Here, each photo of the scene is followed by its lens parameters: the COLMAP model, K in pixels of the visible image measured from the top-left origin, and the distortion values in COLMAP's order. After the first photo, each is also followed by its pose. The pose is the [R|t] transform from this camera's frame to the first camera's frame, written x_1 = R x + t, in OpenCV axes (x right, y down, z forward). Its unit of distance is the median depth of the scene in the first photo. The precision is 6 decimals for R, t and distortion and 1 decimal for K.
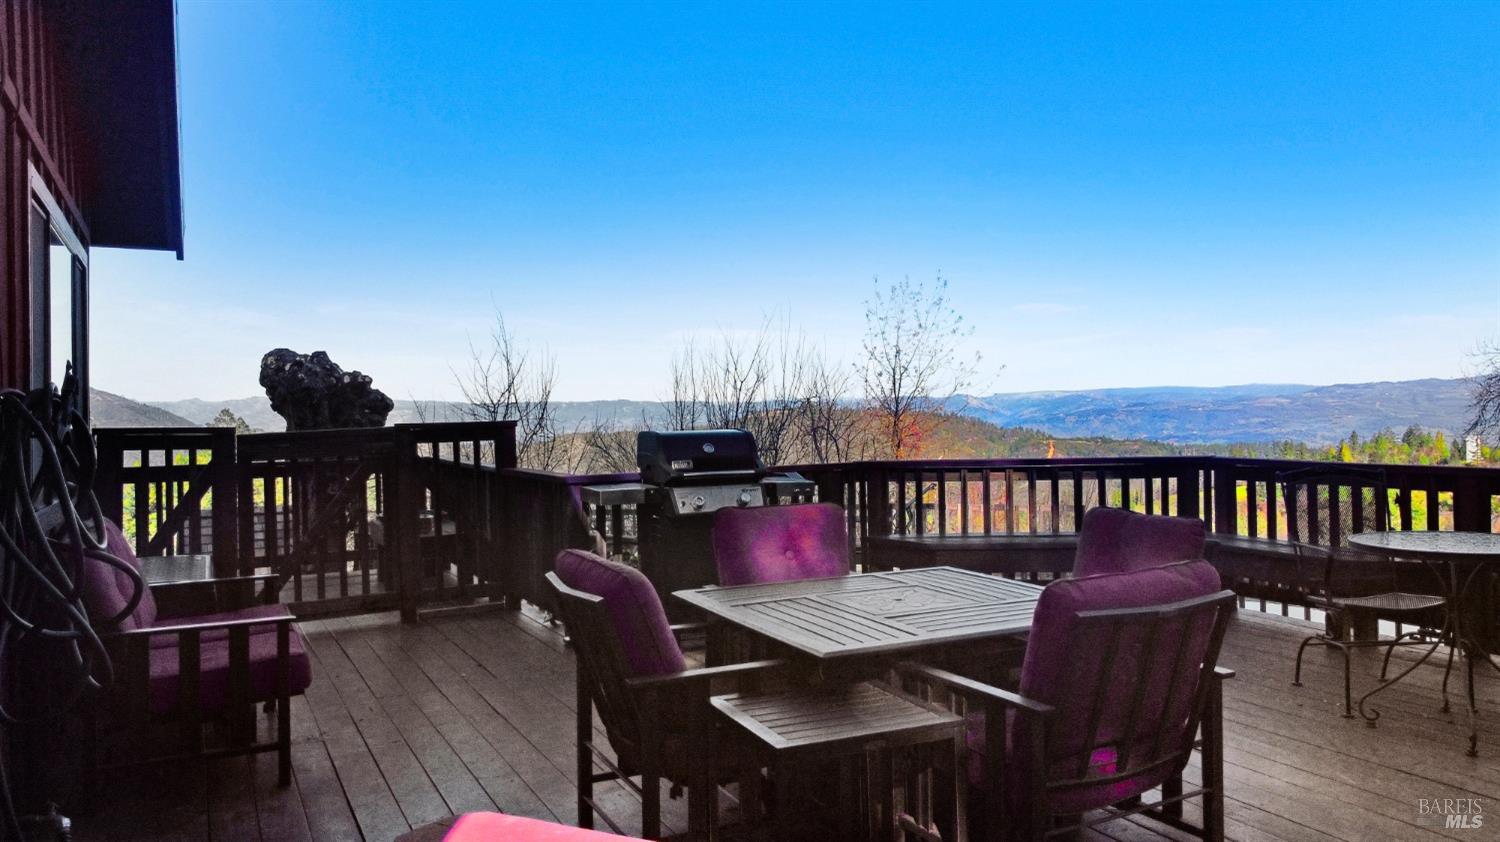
lens RADIAL K [[1137.8, 0, 747.0], [0, 1137.8, 429.0], [0, 0, 1]] dist [0.000869, -0.001530]
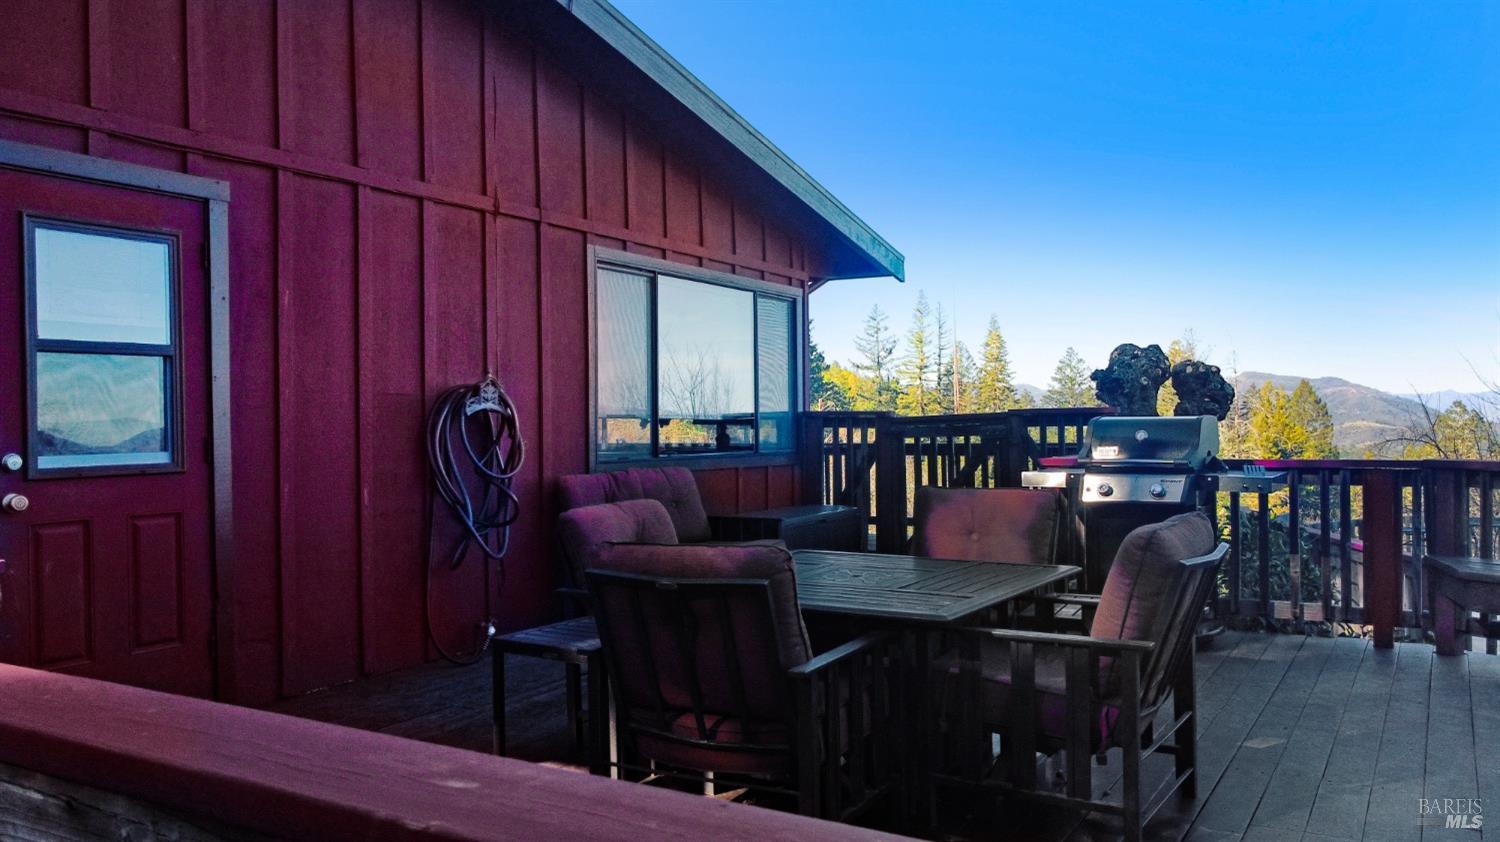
lens RADIAL K [[1137.8, 0, 747.0], [0, 1137.8, 429.0], [0, 0, 1]] dist [0.000869, -0.001530]
pose [[0.487332, 0.009554, -0.873165, 0.529229], [-0.004219, 0.999954, 0.008587, 0.004644], [0.873207, -0.000501, 0.487350, 0.244903]]
